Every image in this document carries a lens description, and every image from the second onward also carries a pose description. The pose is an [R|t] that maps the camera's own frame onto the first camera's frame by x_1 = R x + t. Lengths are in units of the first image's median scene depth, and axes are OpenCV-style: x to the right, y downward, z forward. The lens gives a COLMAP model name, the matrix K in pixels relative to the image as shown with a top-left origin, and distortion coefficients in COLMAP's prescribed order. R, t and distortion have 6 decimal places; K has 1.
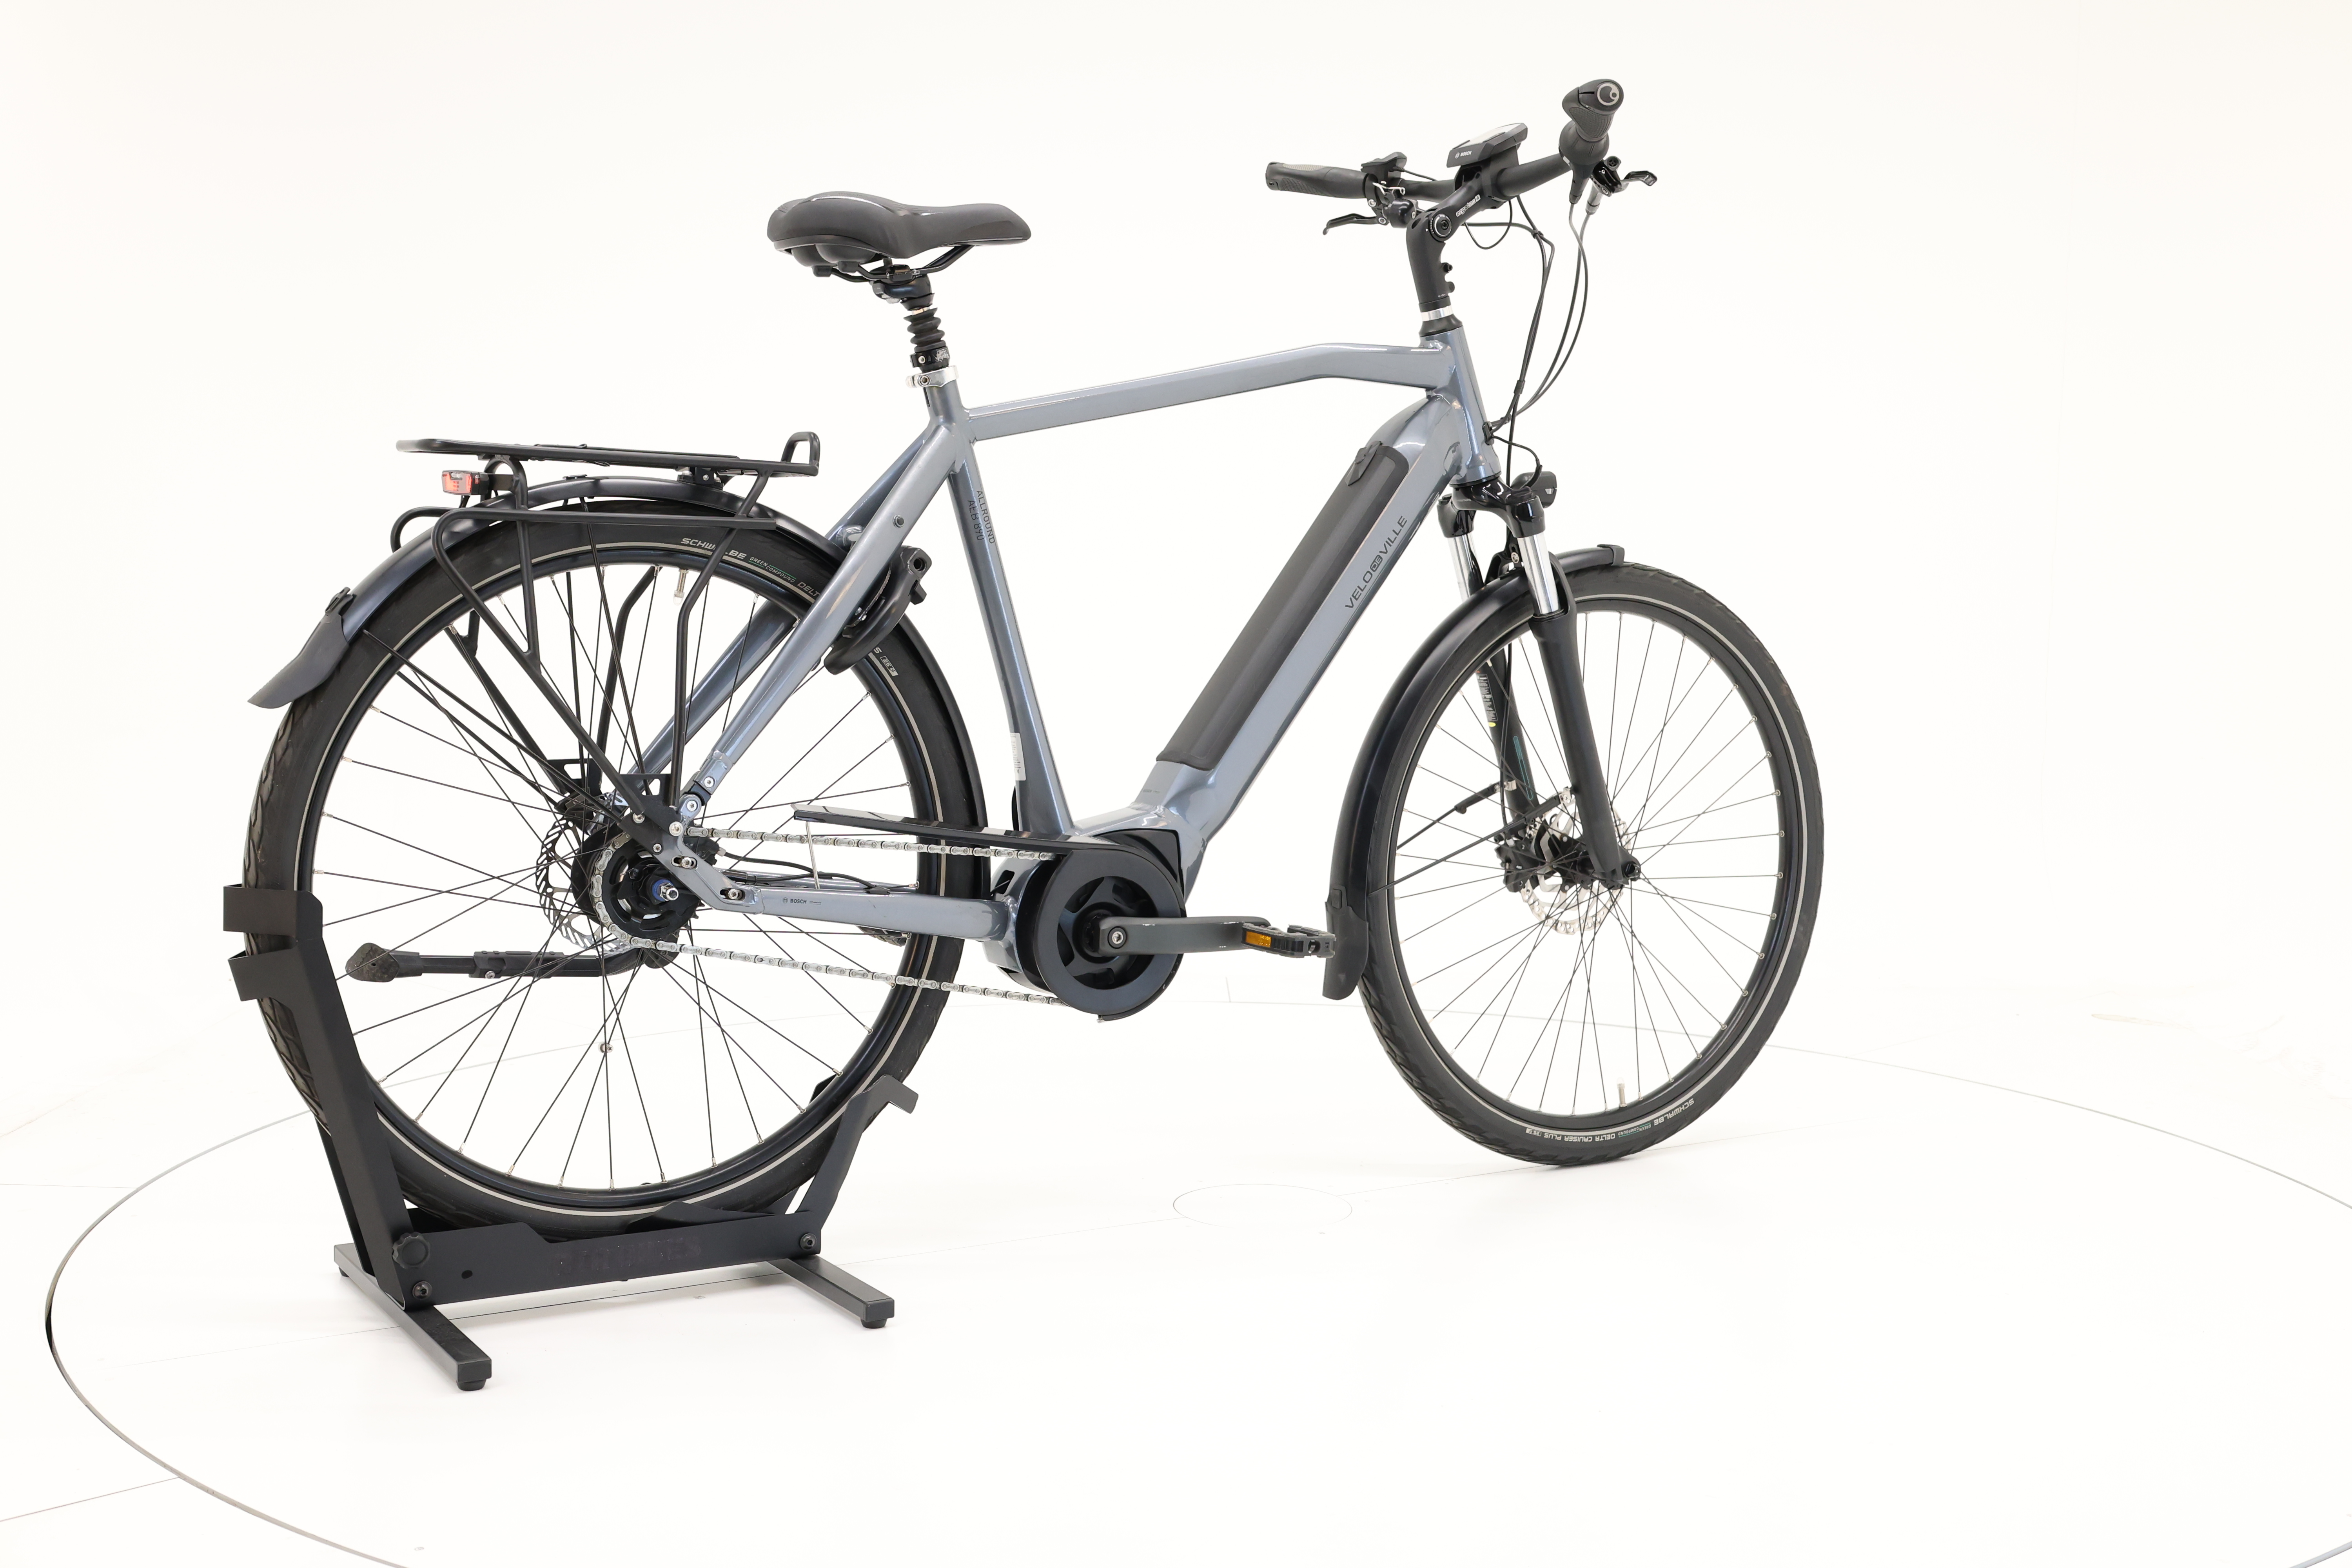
lens RADIAL K [[2661.4, 0, 1171.5], [0, 2661.4, 764.2], [0, 0, 1]] dist [0.016248, 0.000000]
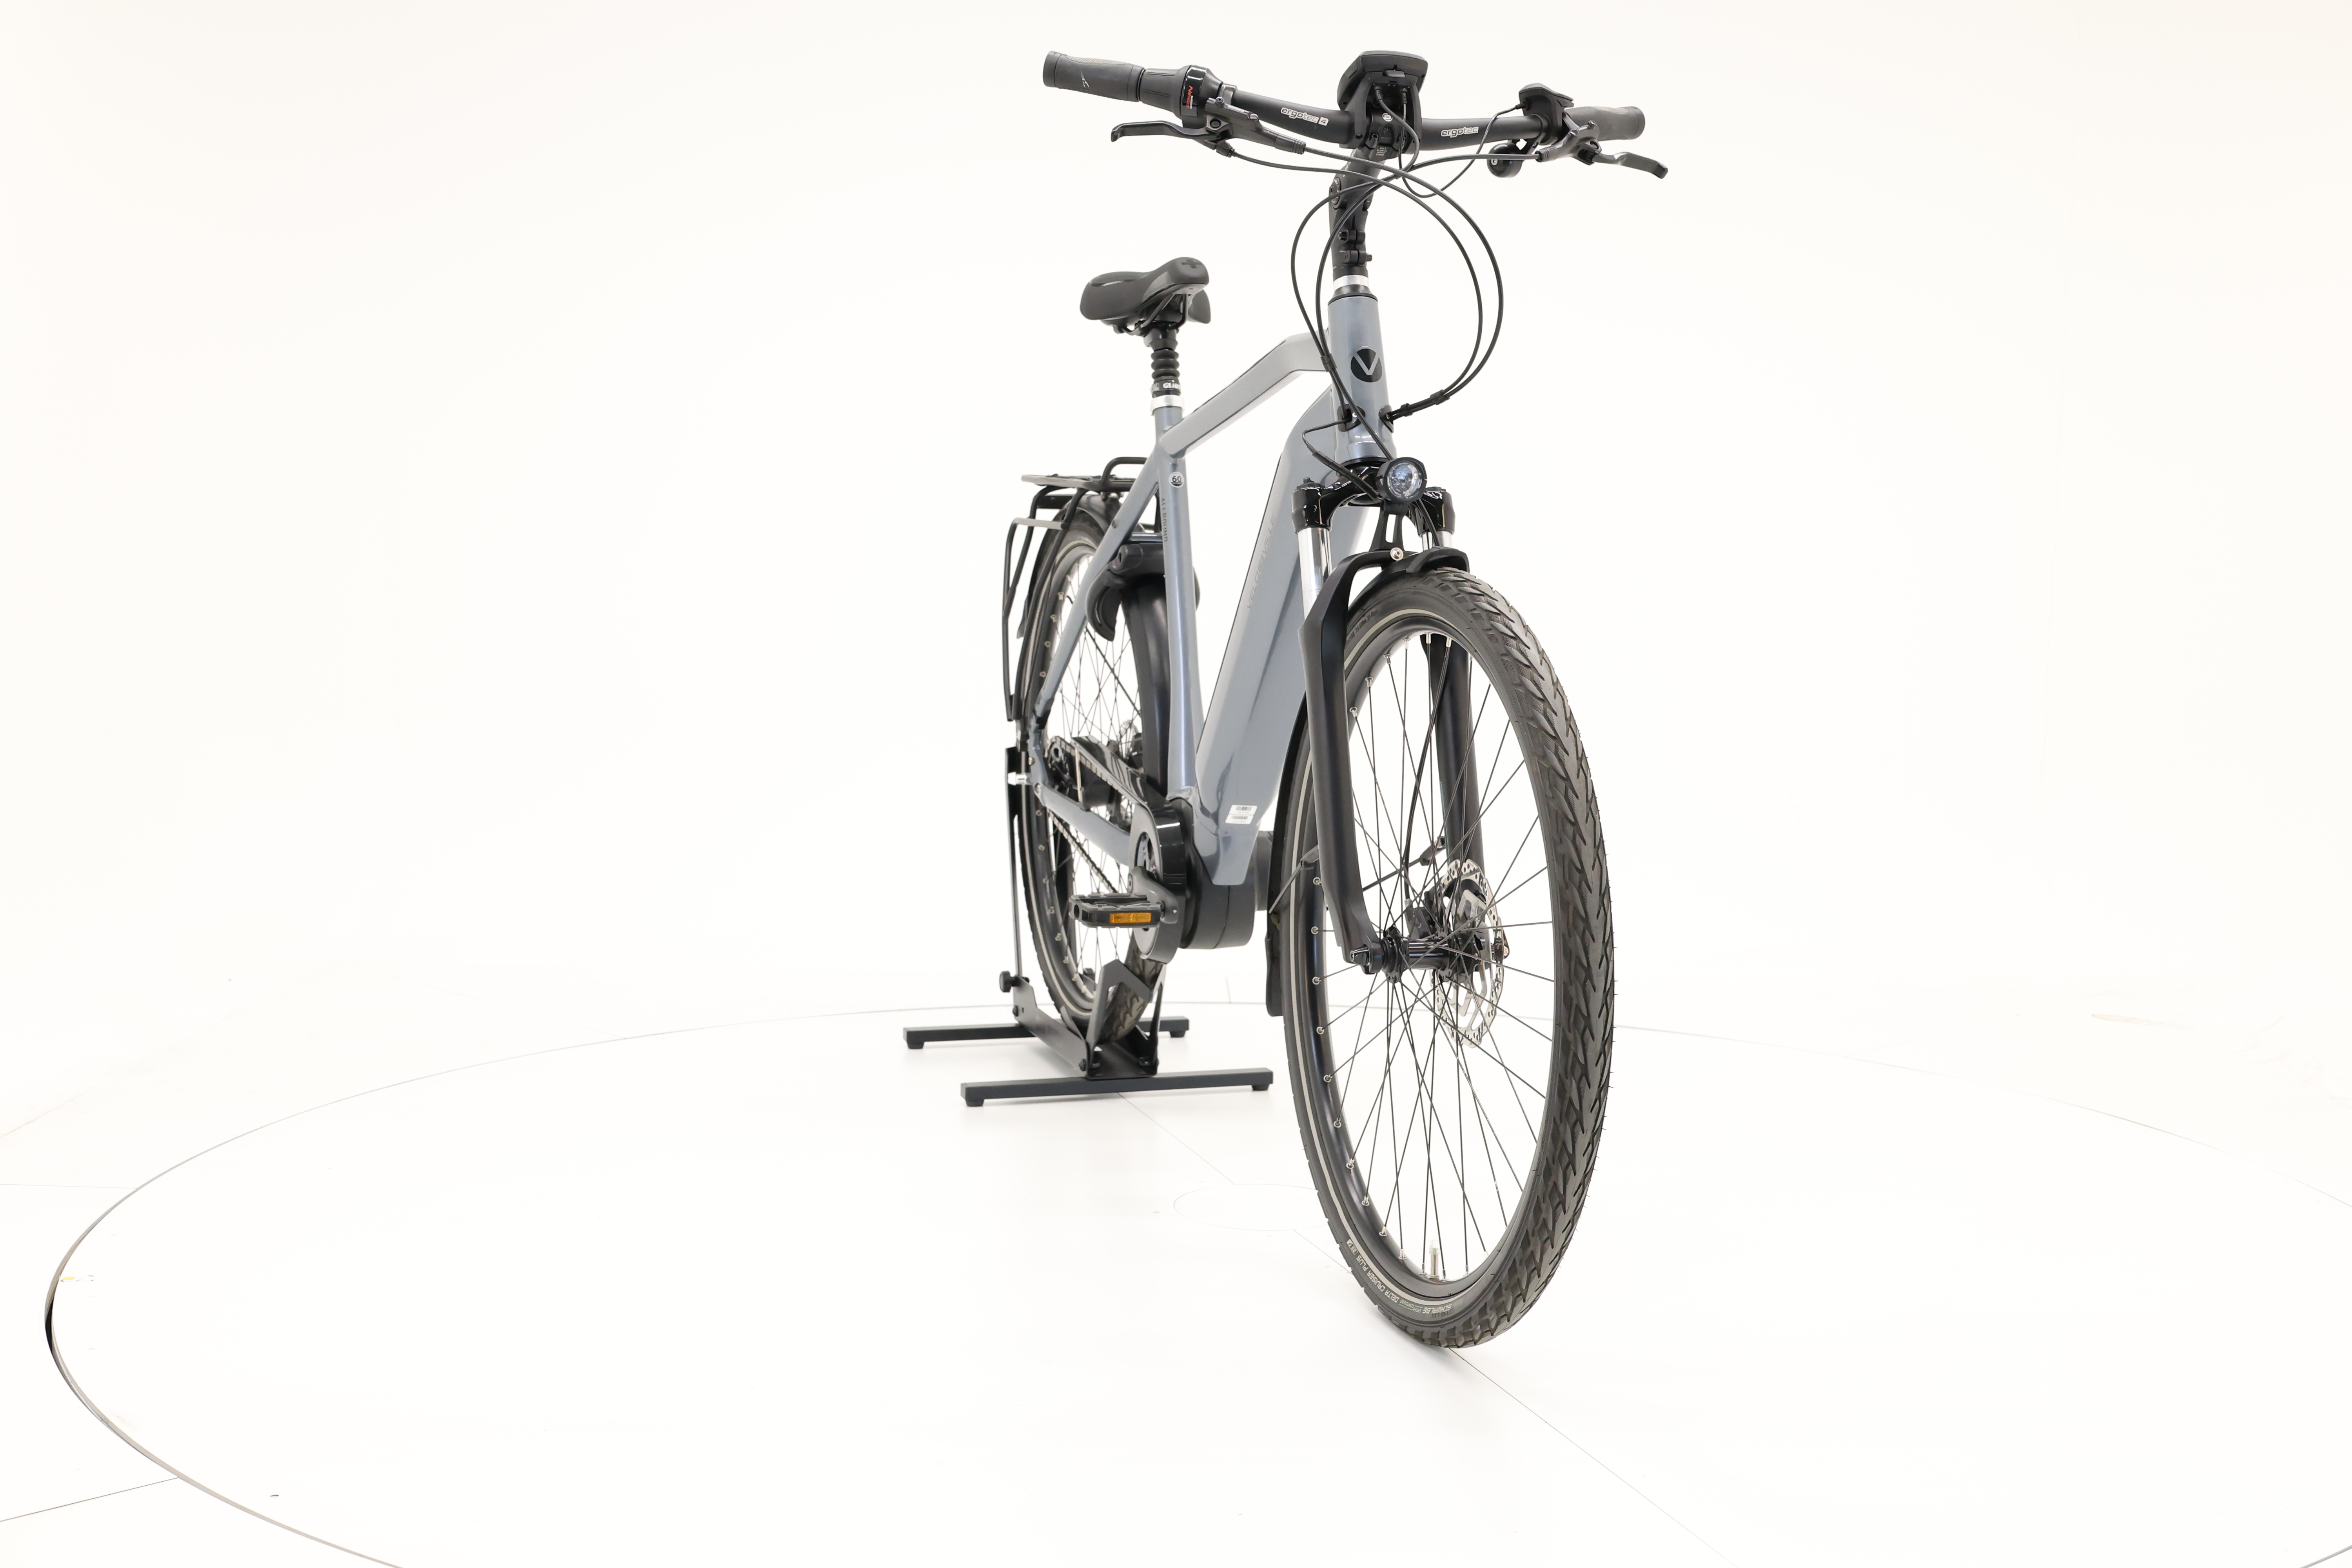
lens RADIAL K [[2661.4, 0, 1175.8], [0, 2661.4, 804.4], [0, 0, 1]] dist [0.016248, 0.000000]
pose [[-0.240141, 0.085832, -0.966936, 1.091888], [-0.105752, 0.987842, 0.113952, -0.102818], [0.964961, 0.129620, -0.228144, 1.290119]]
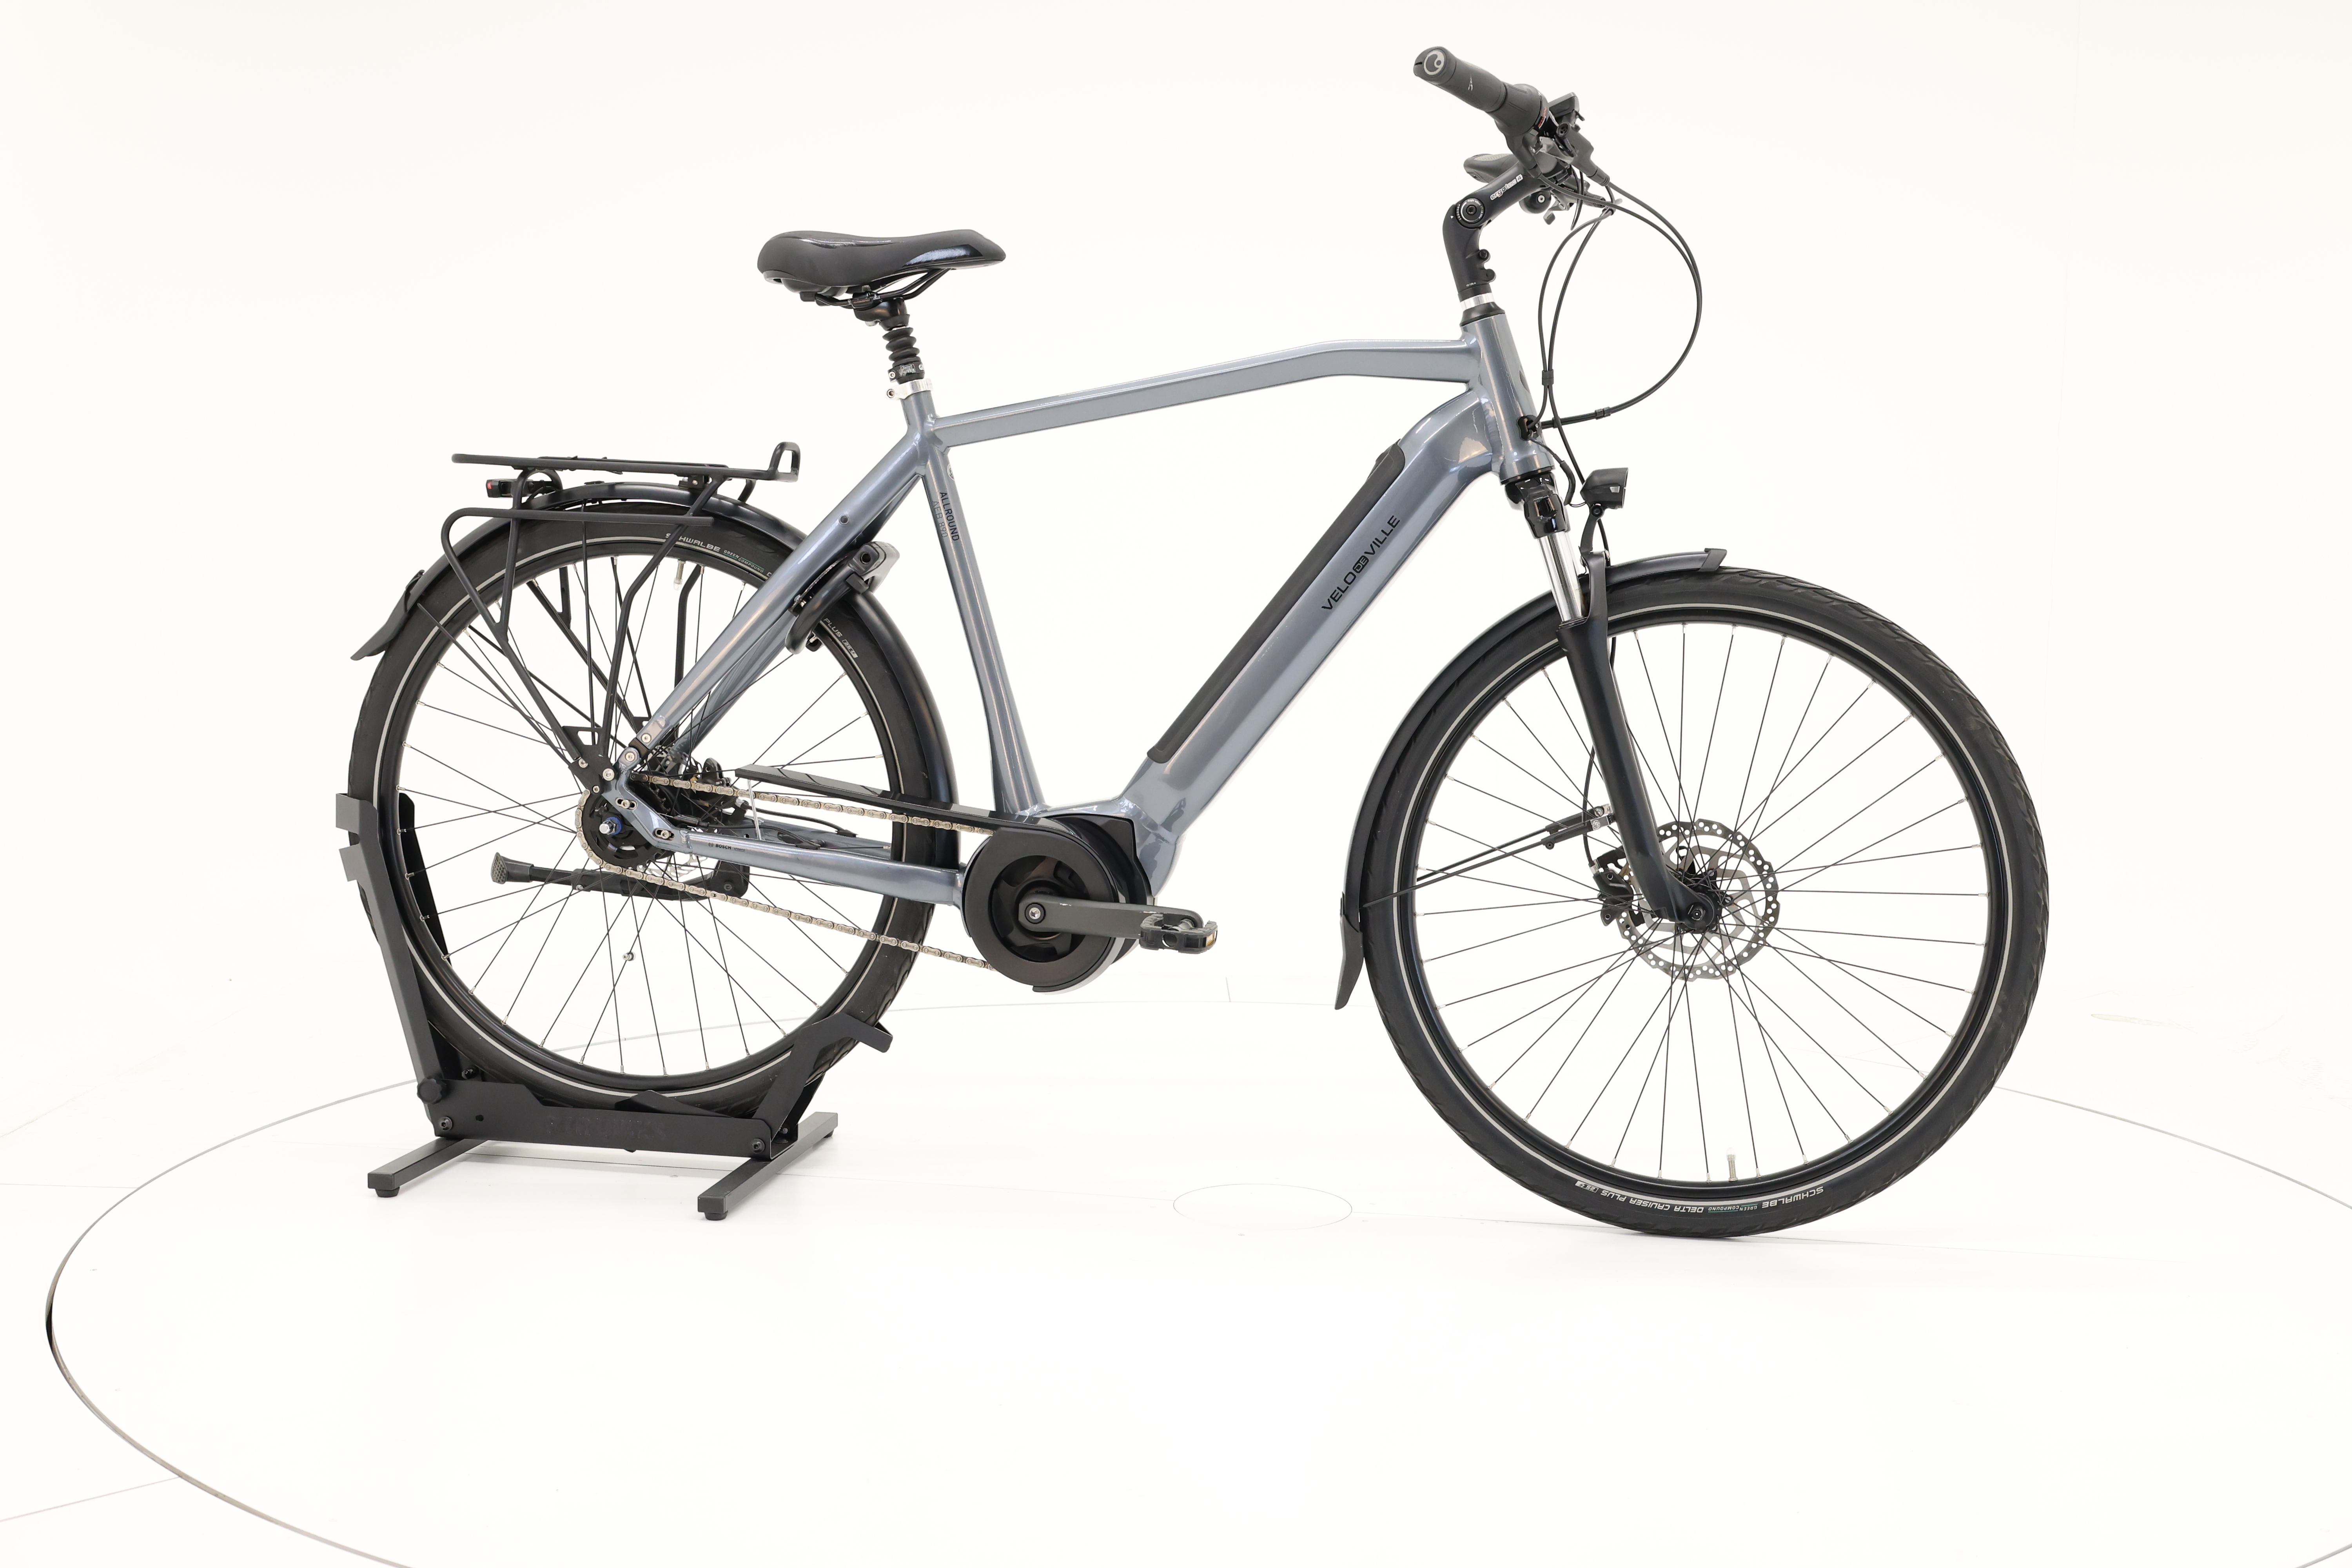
lens RADIAL K [[2661.4, 0, 1168.3], [0, 2661.4, 780.9], [0, 0, 1]] dist [0.016248, 0.000000]
pose [[0.747421, 0.061539, -0.661494, 0.723701], [-0.065174, 0.997690, 0.019175, -0.011296], [0.661146, 0.028781, 0.749705, 0.242612]]
